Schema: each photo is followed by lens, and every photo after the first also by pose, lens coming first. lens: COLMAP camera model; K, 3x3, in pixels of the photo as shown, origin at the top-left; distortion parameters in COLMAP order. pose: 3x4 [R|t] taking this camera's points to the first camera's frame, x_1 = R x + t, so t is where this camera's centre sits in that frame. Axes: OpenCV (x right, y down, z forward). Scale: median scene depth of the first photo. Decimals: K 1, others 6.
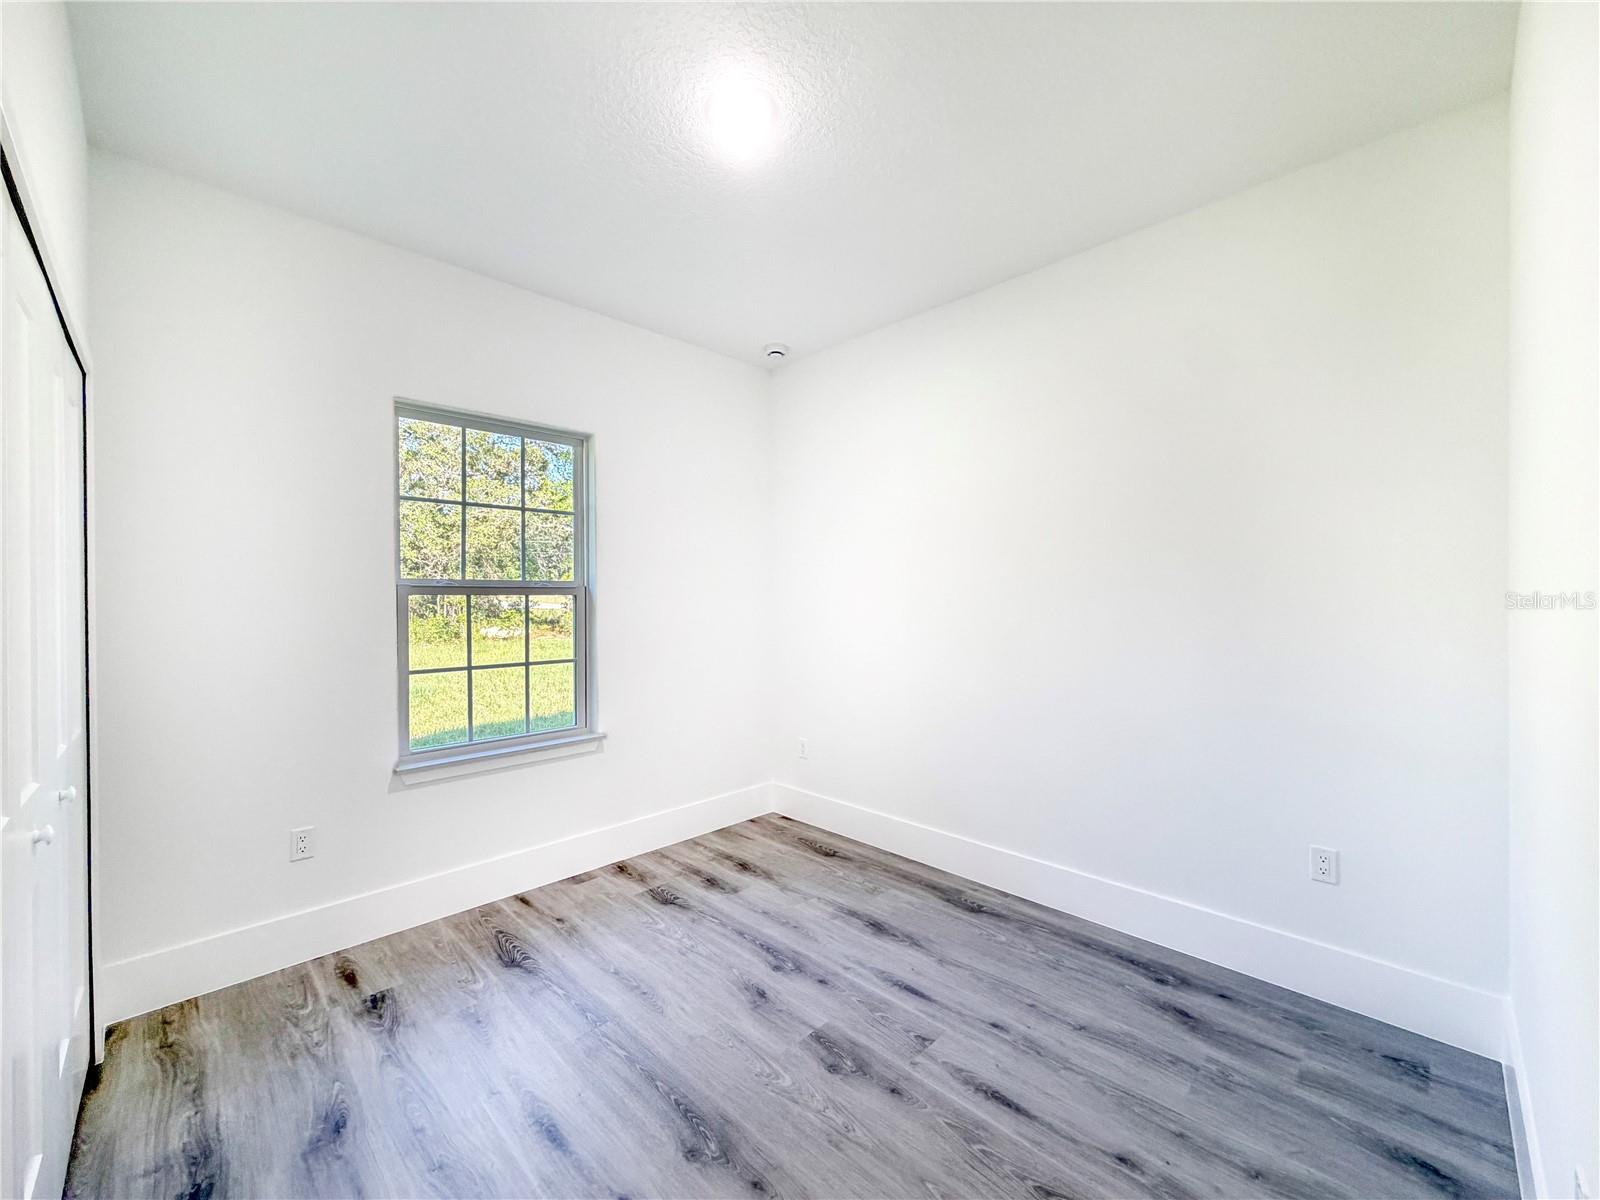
lens RADIAL K [[632.5, 0, 803.3], [0, 632.5, 599.6], [0, 0, 1]] dist [-0.000608, -0.000050]
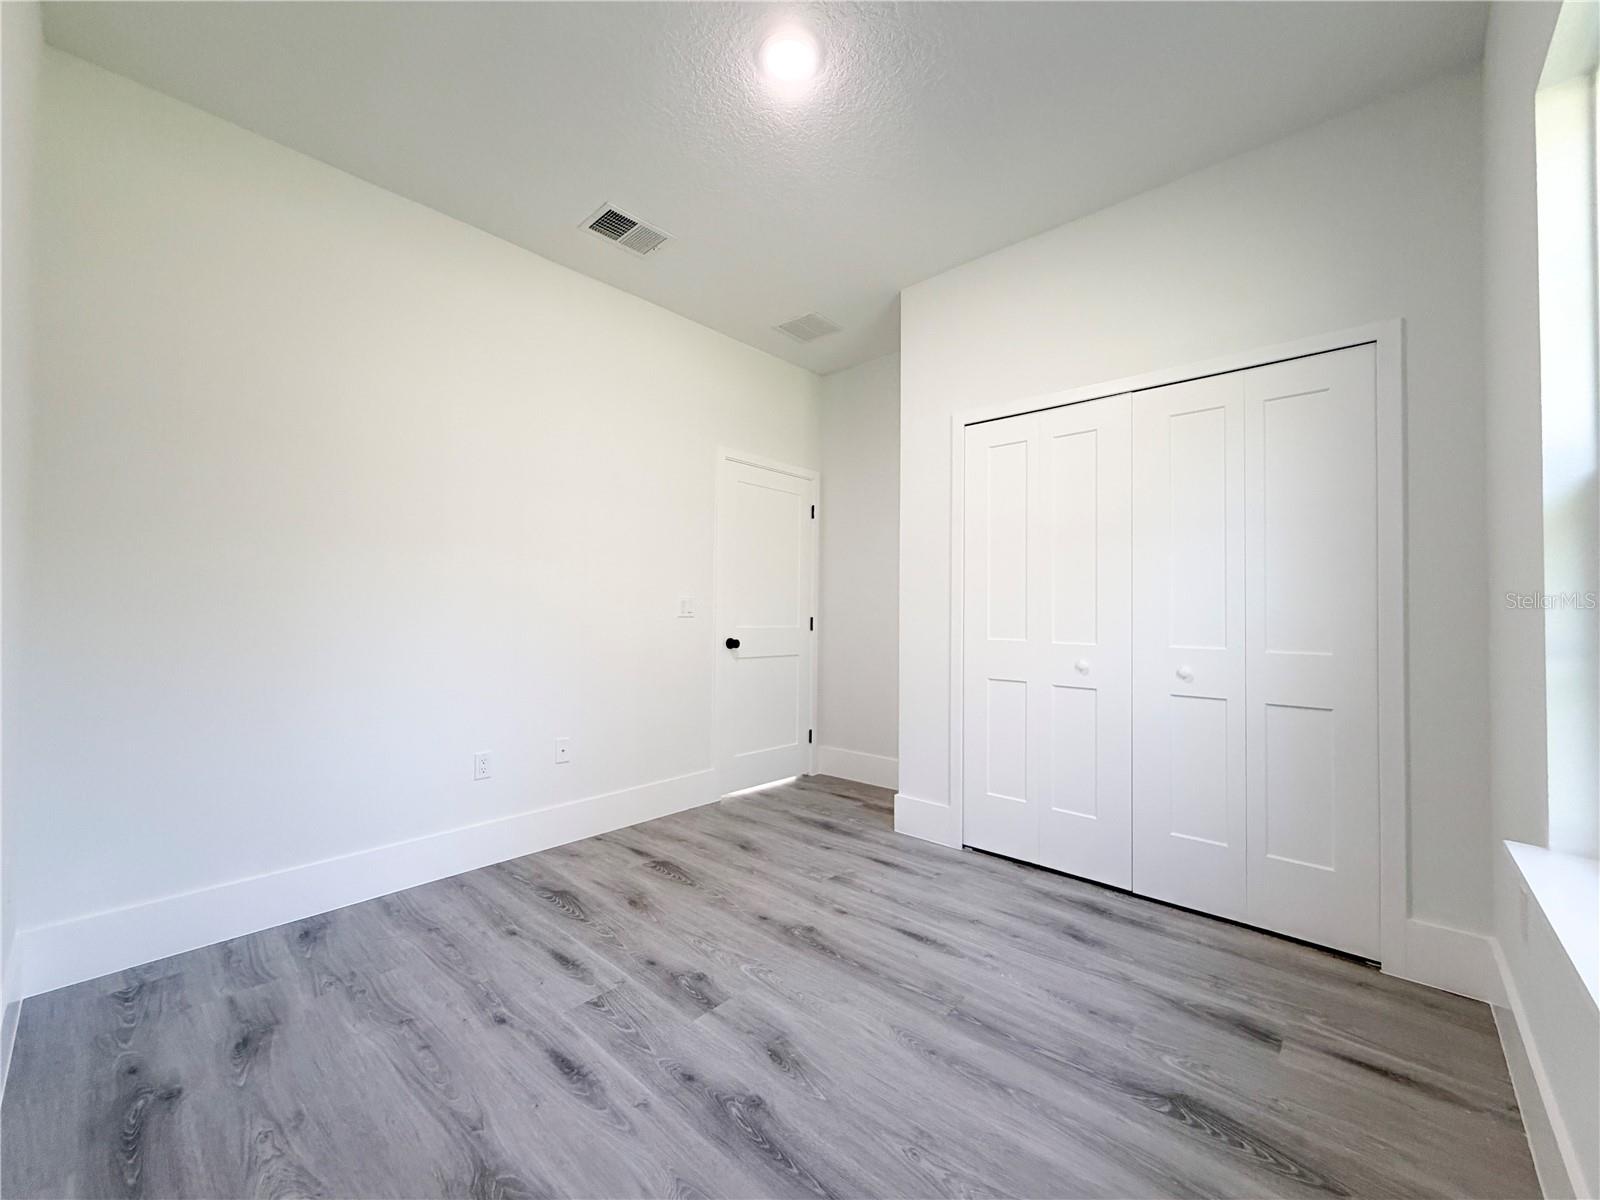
lens RADIAL K [[640.1, 0, 792.5], [0, 640.1, 602.6], [0, 0, 1]] dist [-0.000639, 0.000251]
pose [[-0.999424, -0.002715, -0.033819, -0.064082], [-0.002304, 0.999923, -0.012195, 0.109796], [0.033849, -0.012110, -0.999354, 1.897357]]
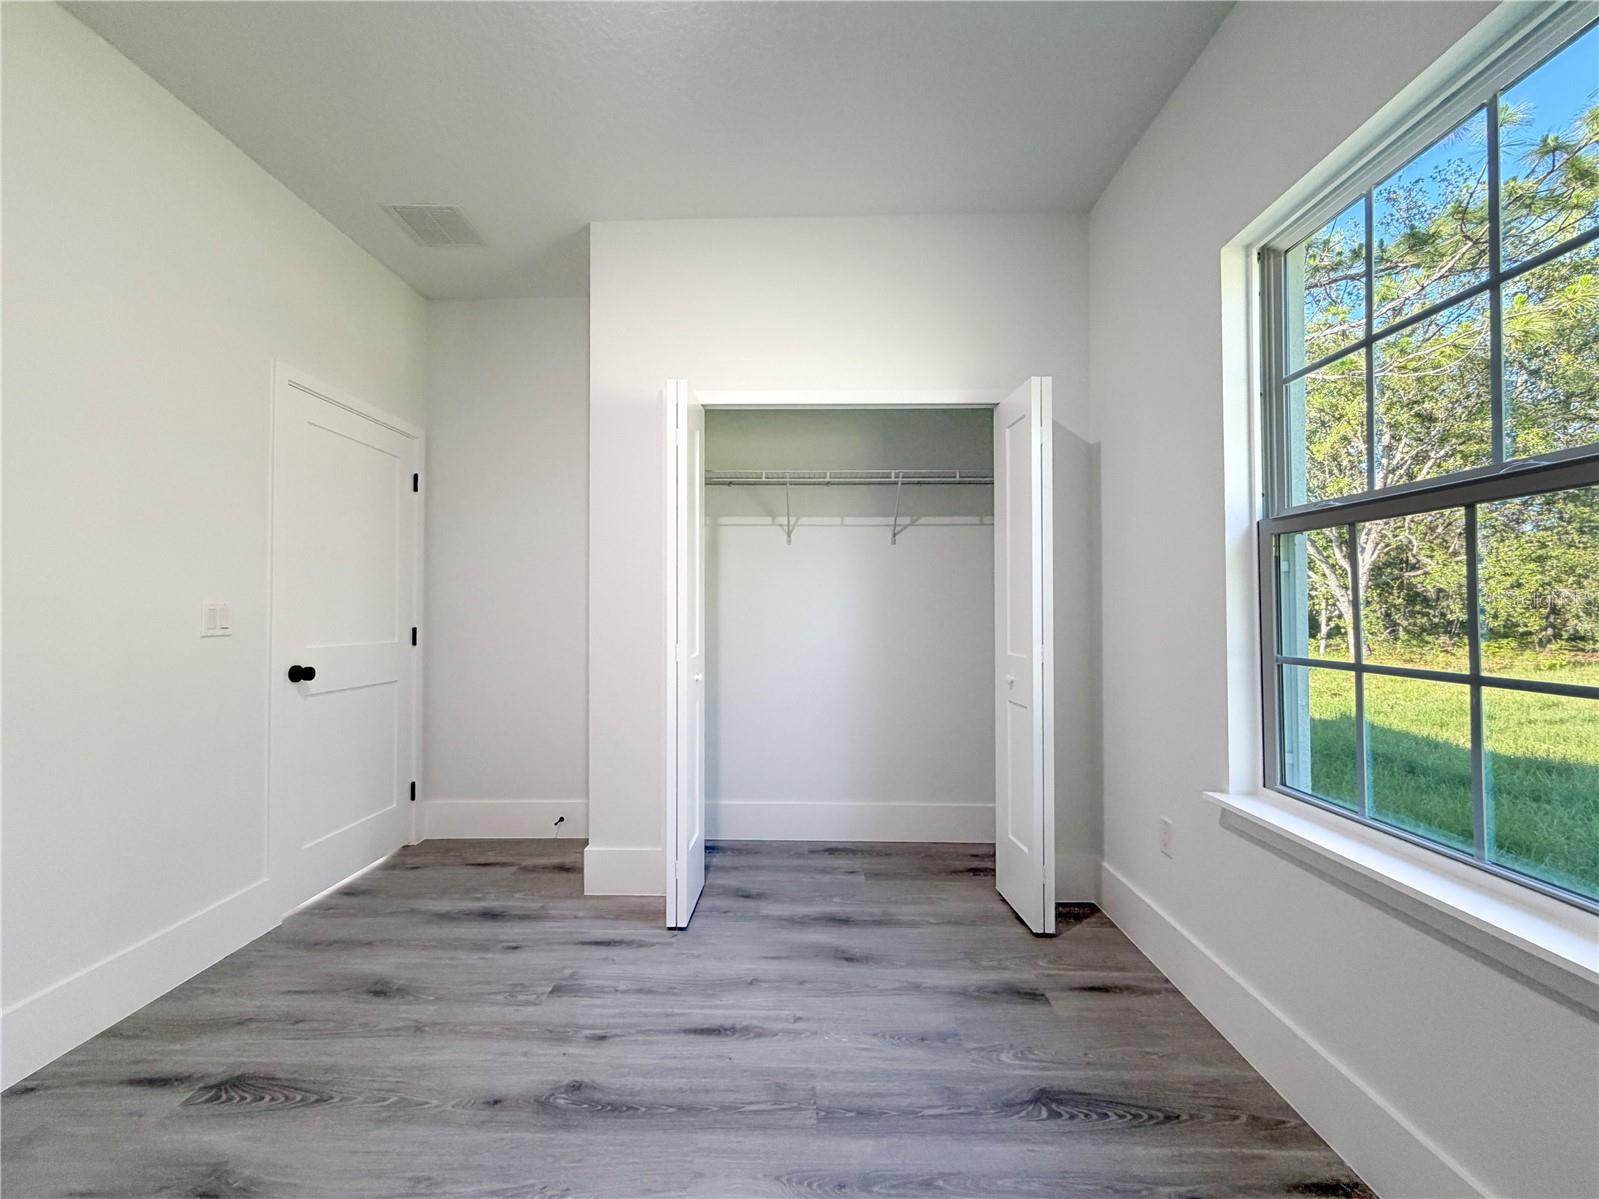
lens RADIAL K [[648.9, 0, 789.4], [0, 648.9, 600.8], [0, 0, 1]] dist [0.000644, -0.000113]
pose [[-0.727896, -0.000665, -0.685687, 0.220688], [0.004569, 0.999973, -0.005820, 0.081200], [0.685672, -0.007369, -0.727874, 1.529335]]
